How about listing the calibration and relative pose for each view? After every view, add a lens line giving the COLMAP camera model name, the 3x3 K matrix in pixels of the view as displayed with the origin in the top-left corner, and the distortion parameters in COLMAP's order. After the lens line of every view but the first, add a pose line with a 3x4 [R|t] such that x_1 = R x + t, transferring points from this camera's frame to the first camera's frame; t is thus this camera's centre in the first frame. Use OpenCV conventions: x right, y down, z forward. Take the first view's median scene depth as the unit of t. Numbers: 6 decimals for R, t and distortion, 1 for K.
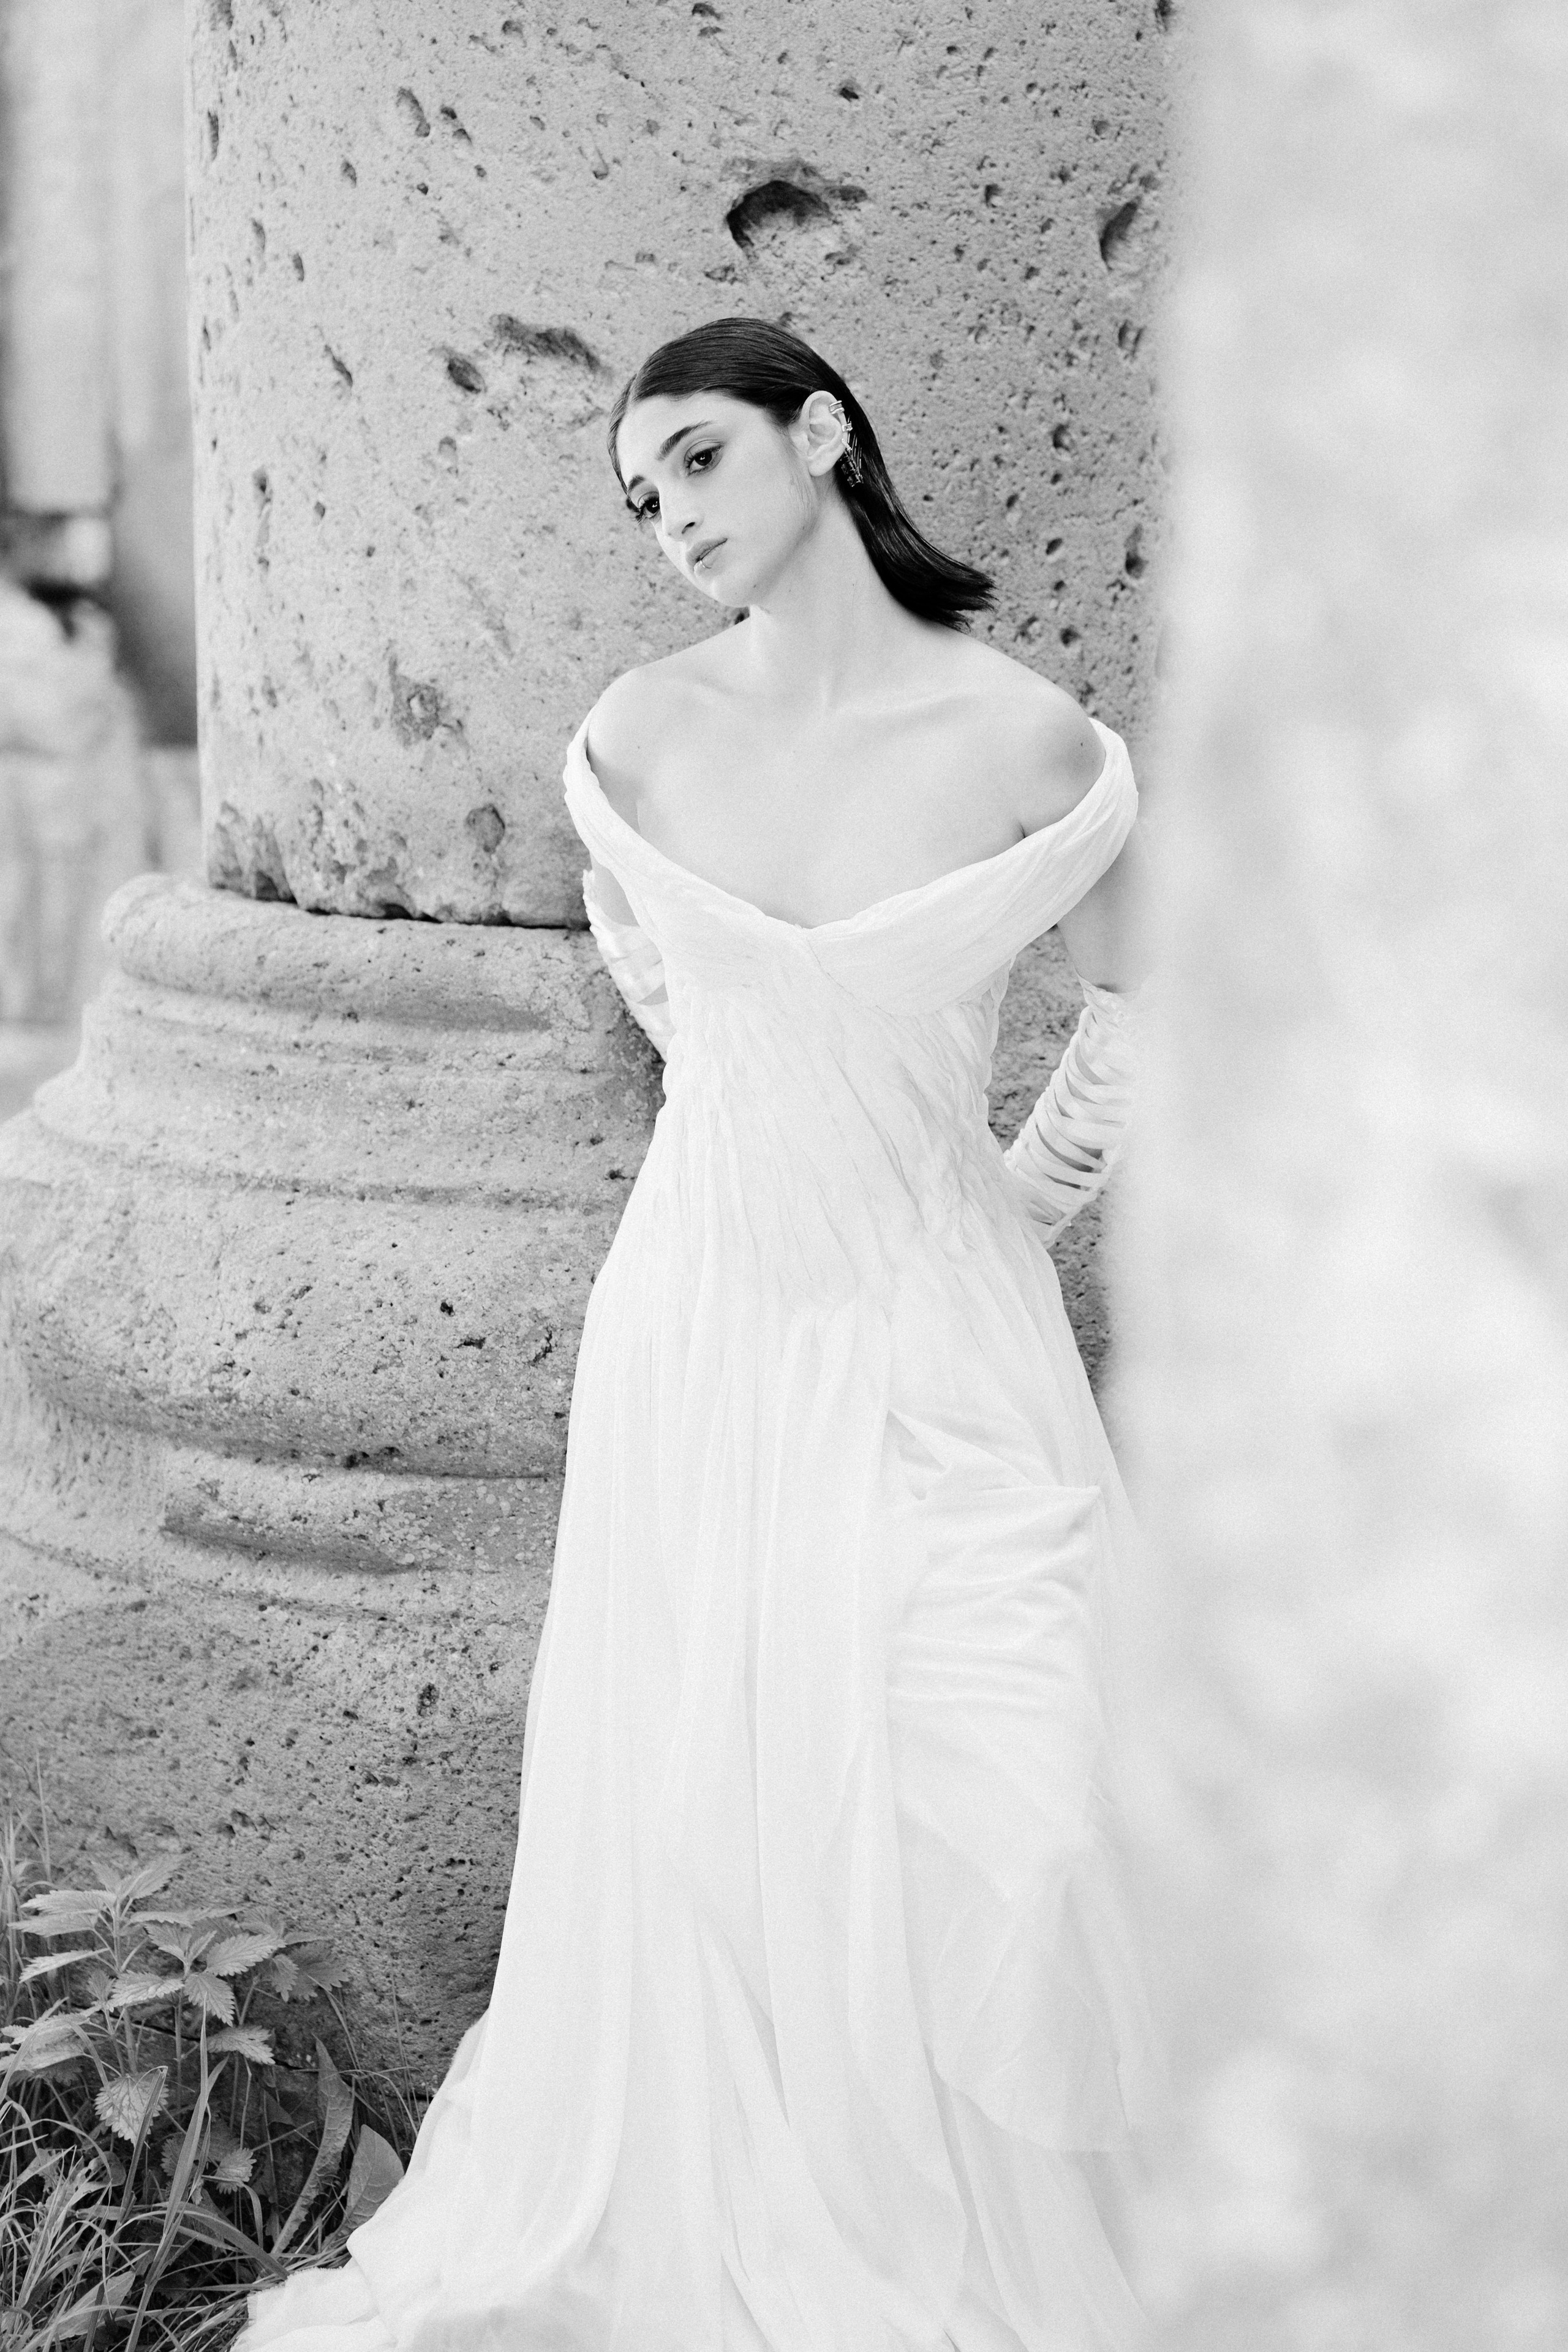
lens RADIAL K [[5765.1, 0, 748.4], [0, 5765.1, 1221.2], [0, 0, 1]] dist [0.169666, -3.235511]
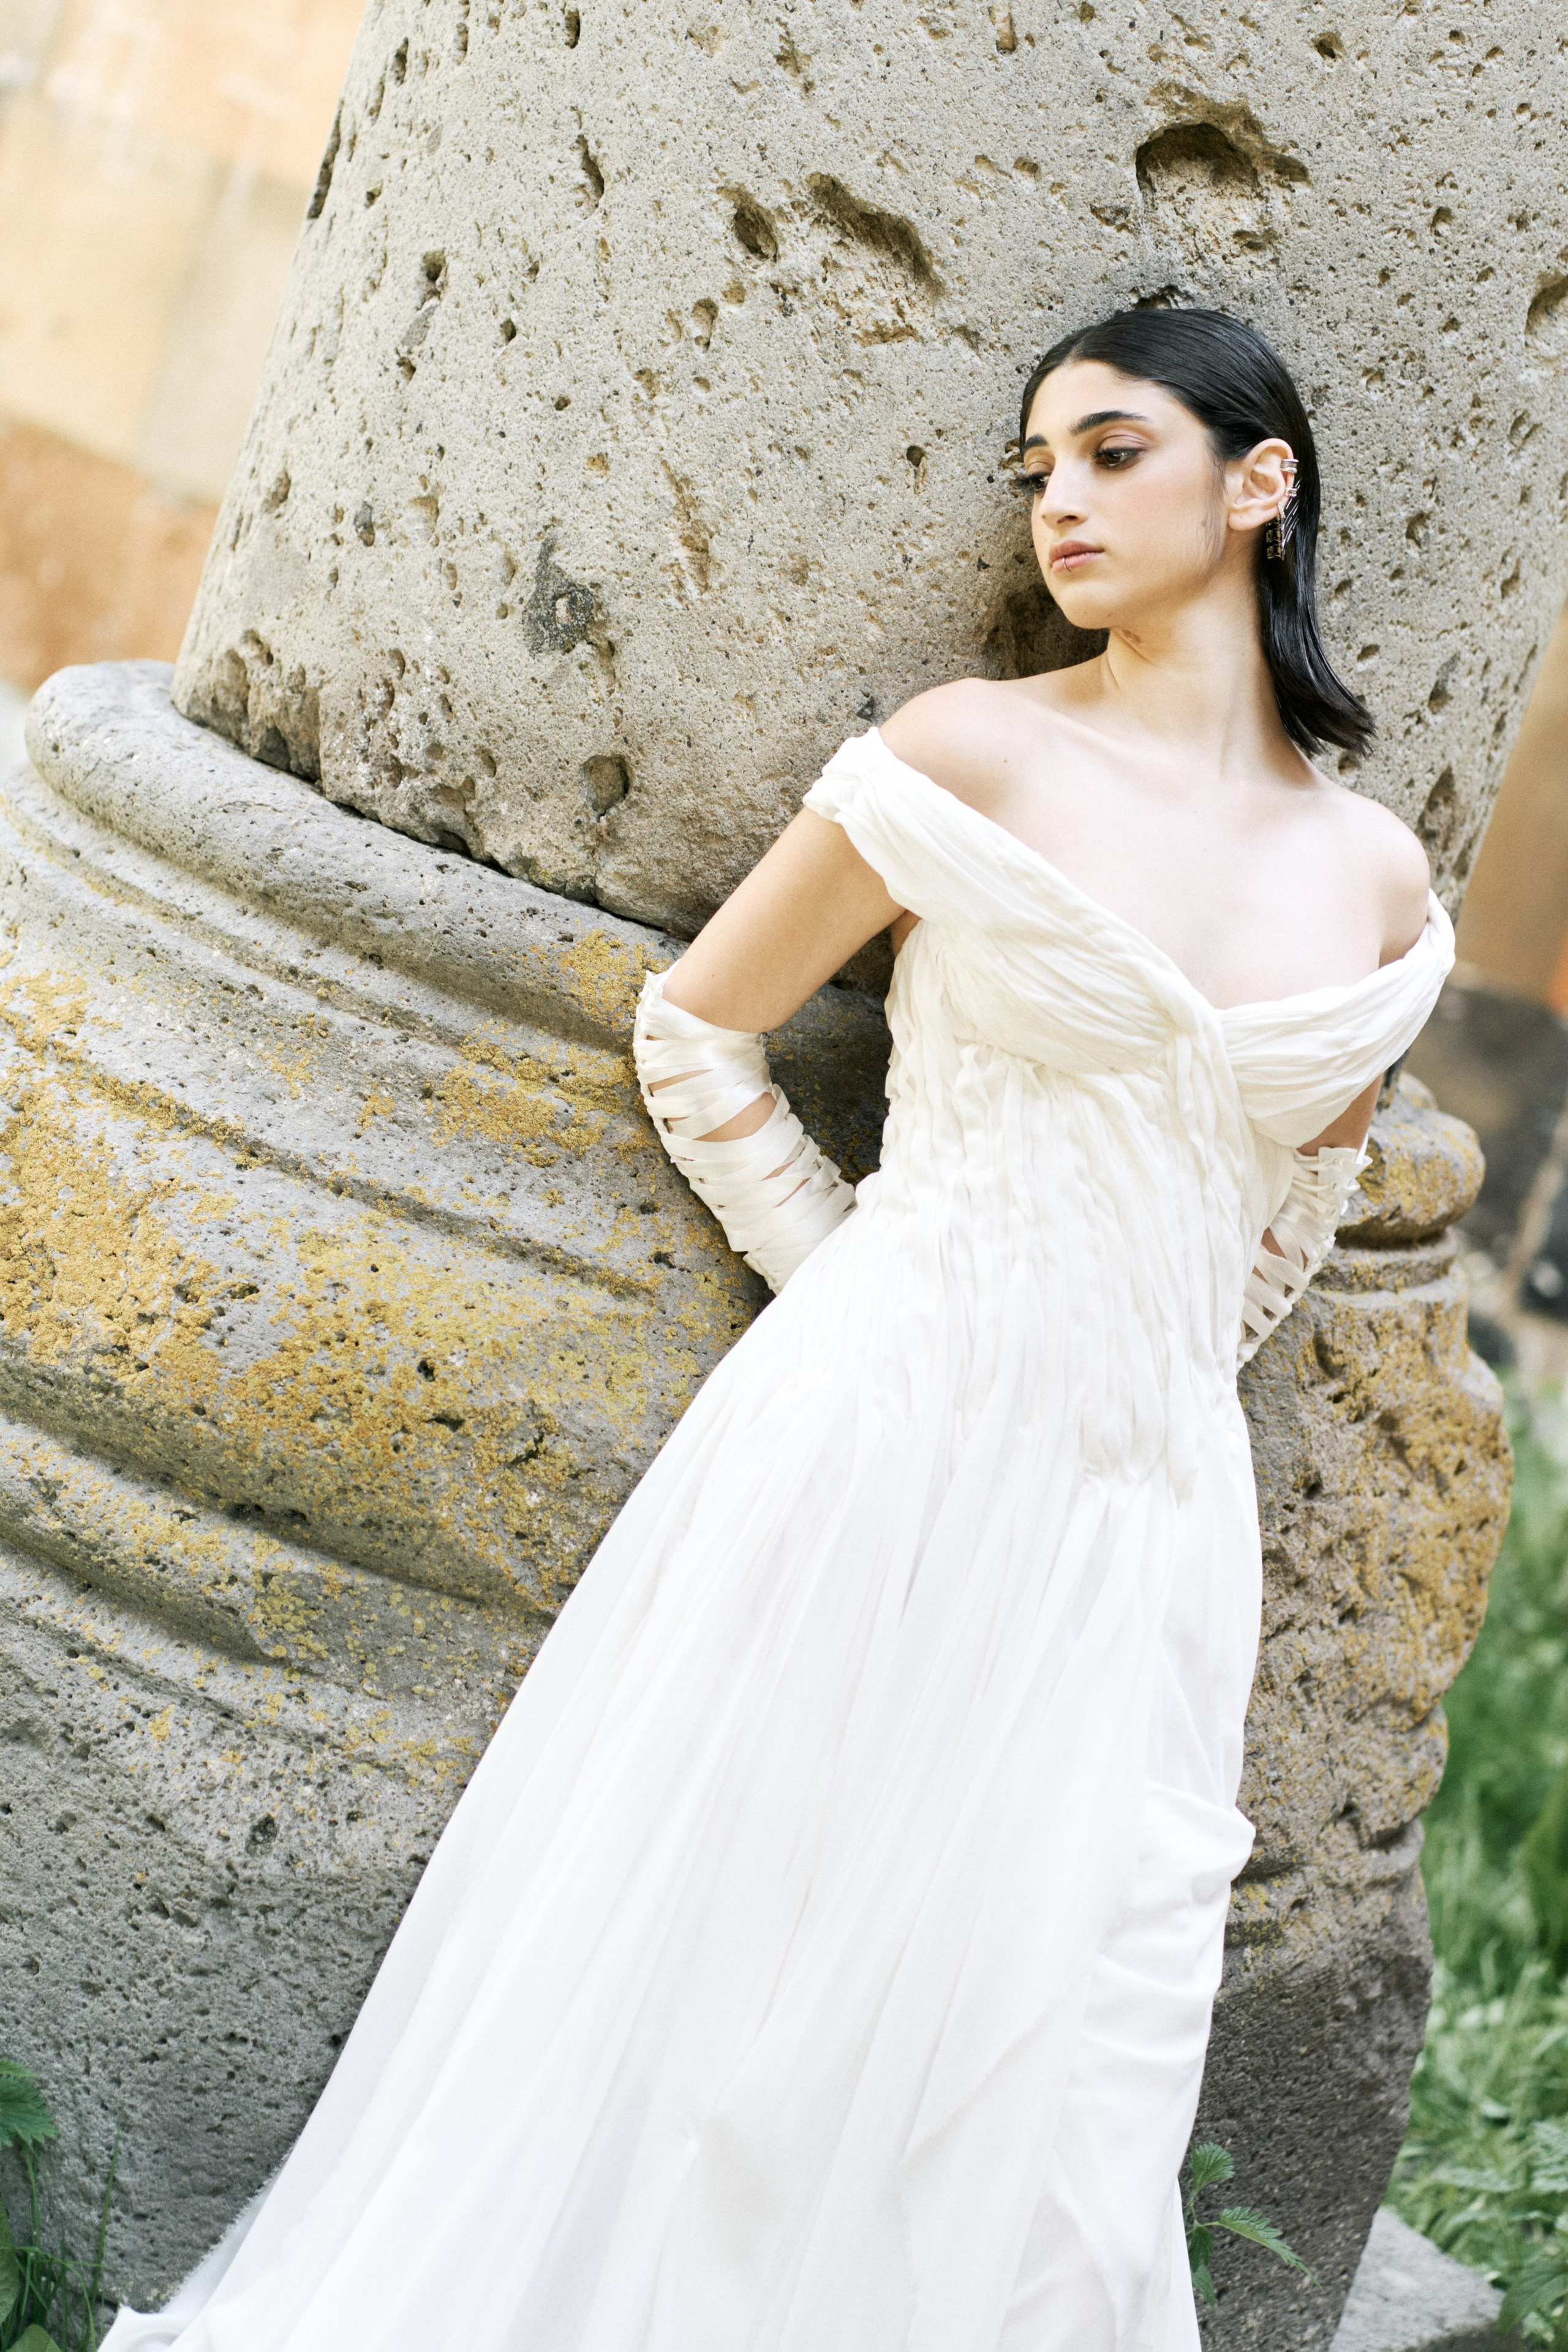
lens RADIAL K [[5792.9, 0, 756.6], [0, 5792.9, 1225.1], [0, 0, 1]] dist [0.177933, -3.171292]
pose [[0.945739, 0.277617, 0.168841, -0.145500], [-0.285731, 0.957975, 0.025330, -0.036114], [-0.154713, -0.072199, 0.985318, 0.204258]]
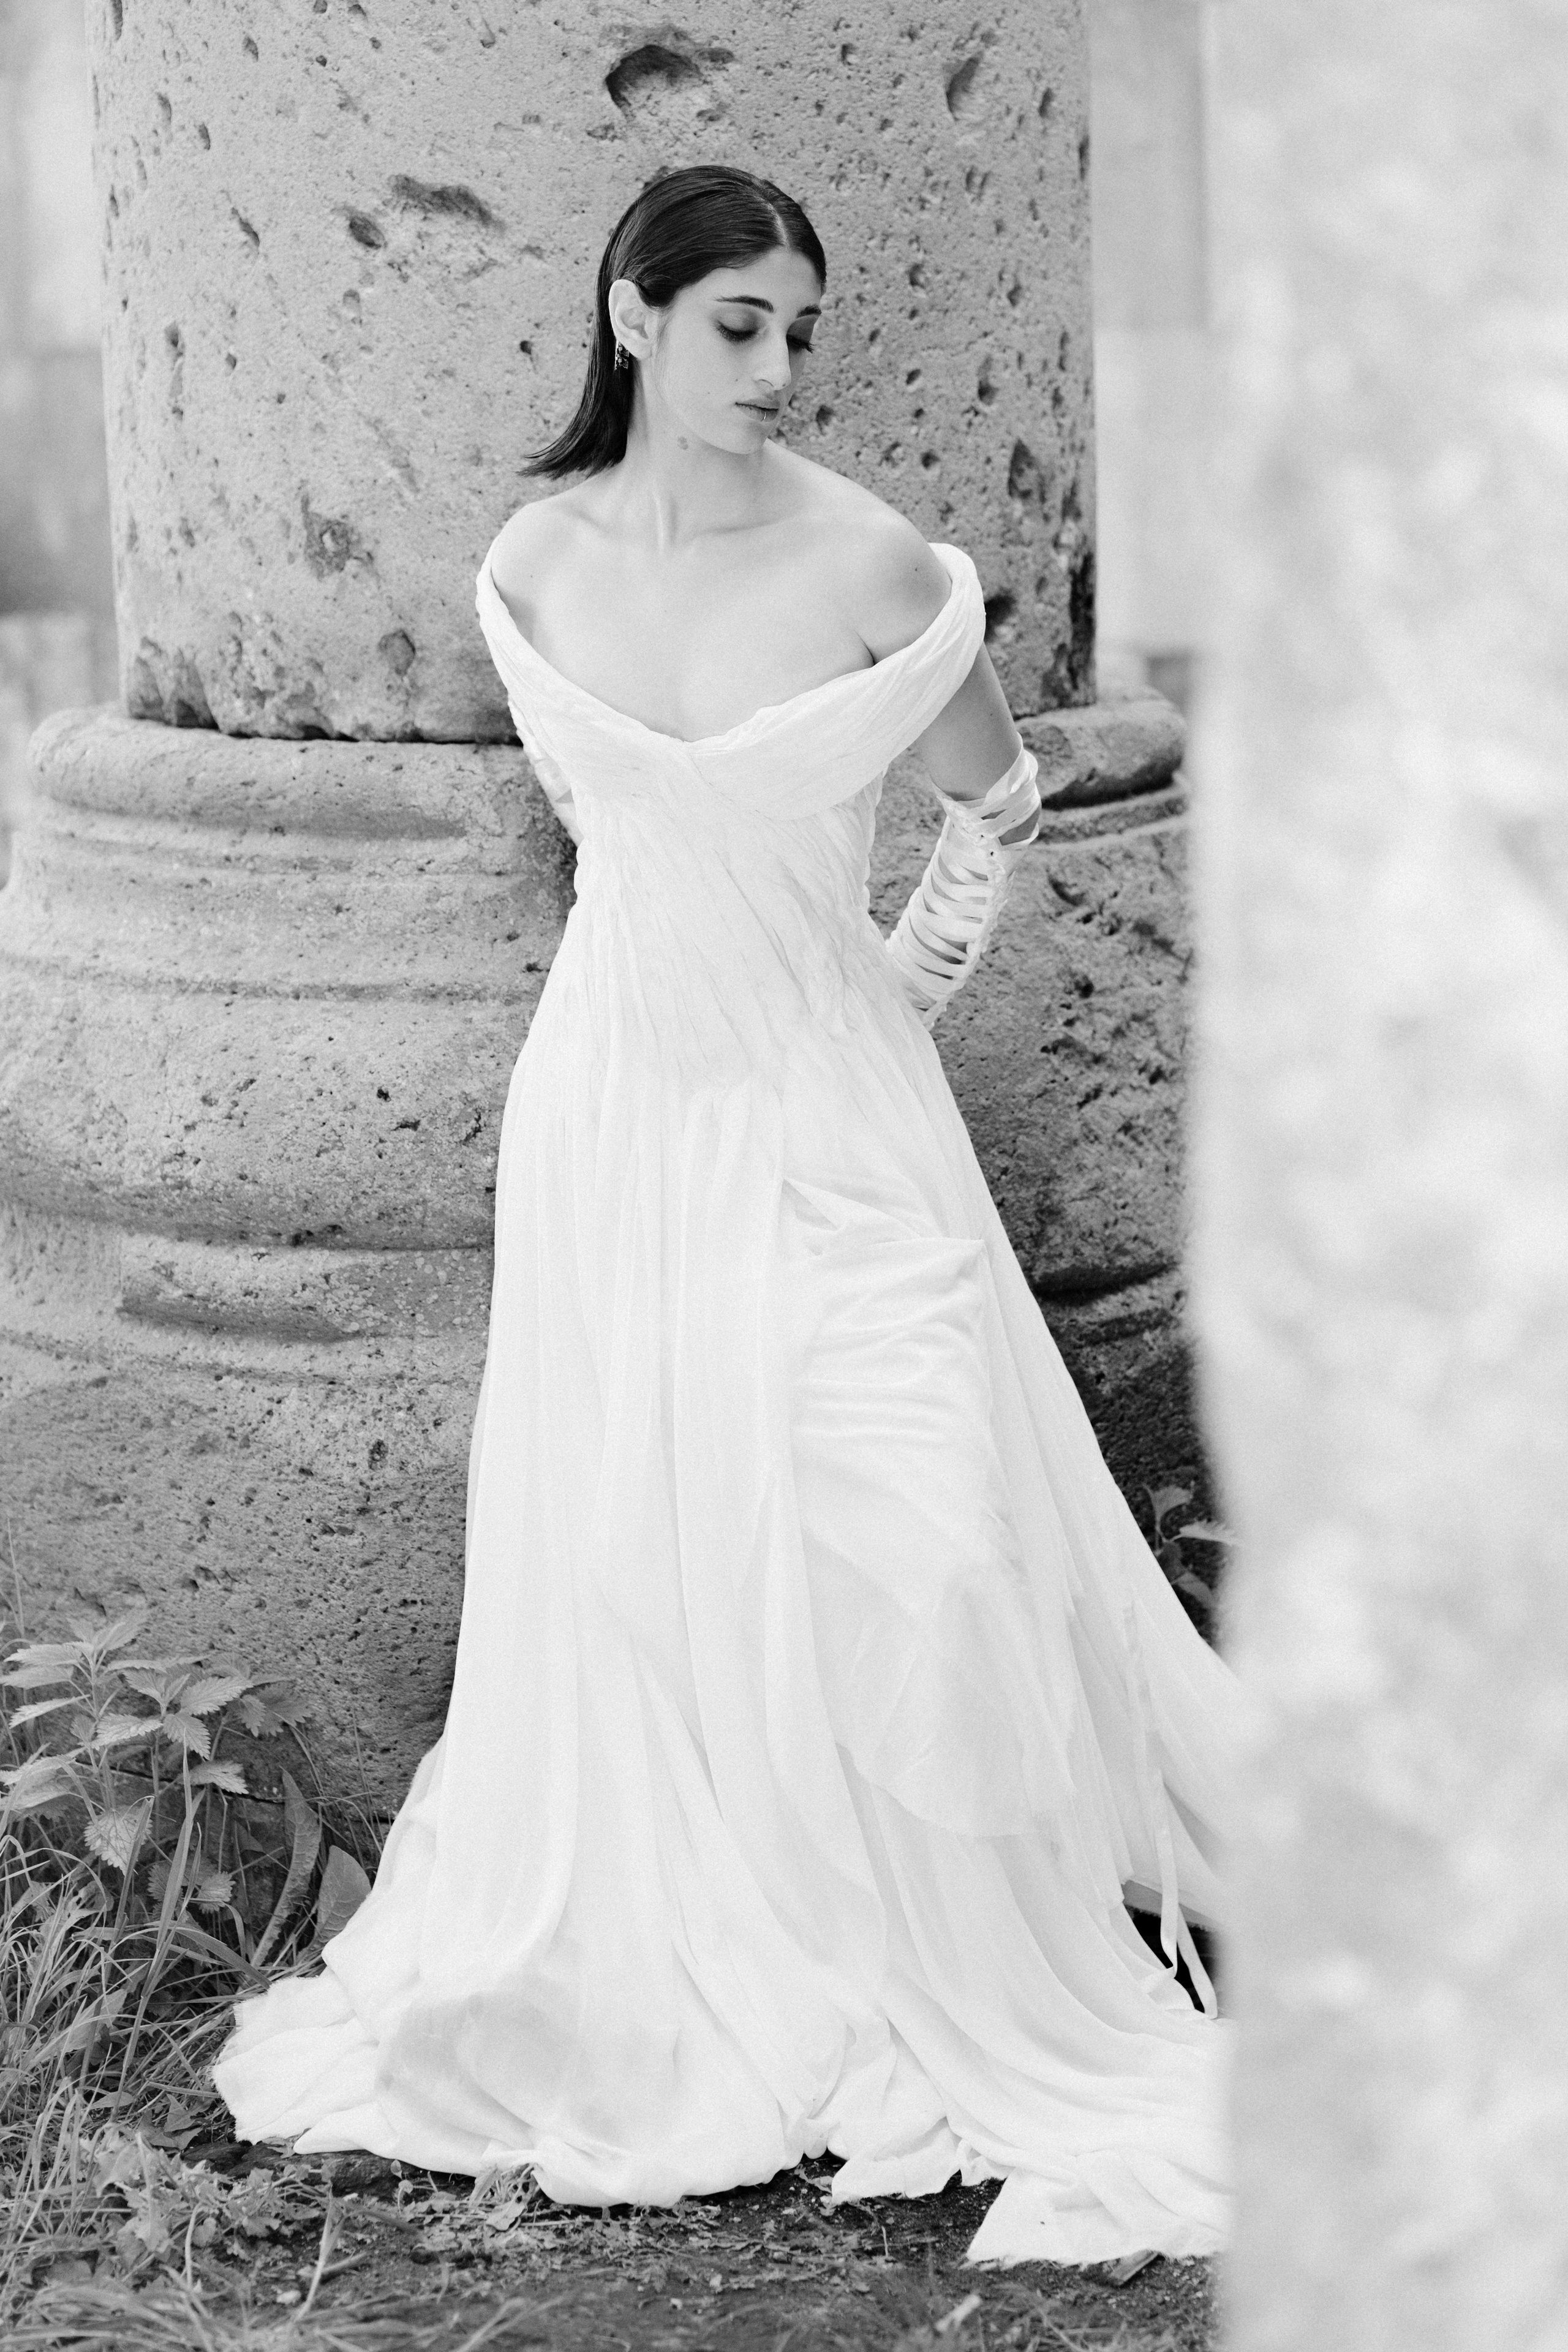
lens RADIAL K [[5792.9, 0, 756.6], [0, 5792.9, 1225.1], [0, 0, 1]] dist [0.177933, -3.171292]
pose [[0.998334, -0.033450, 0.047014, -0.033341], [0.032354, 0.999191, 0.023869, 0.015476], [-0.047775, -0.022308, 0.998609, -0.091694]]
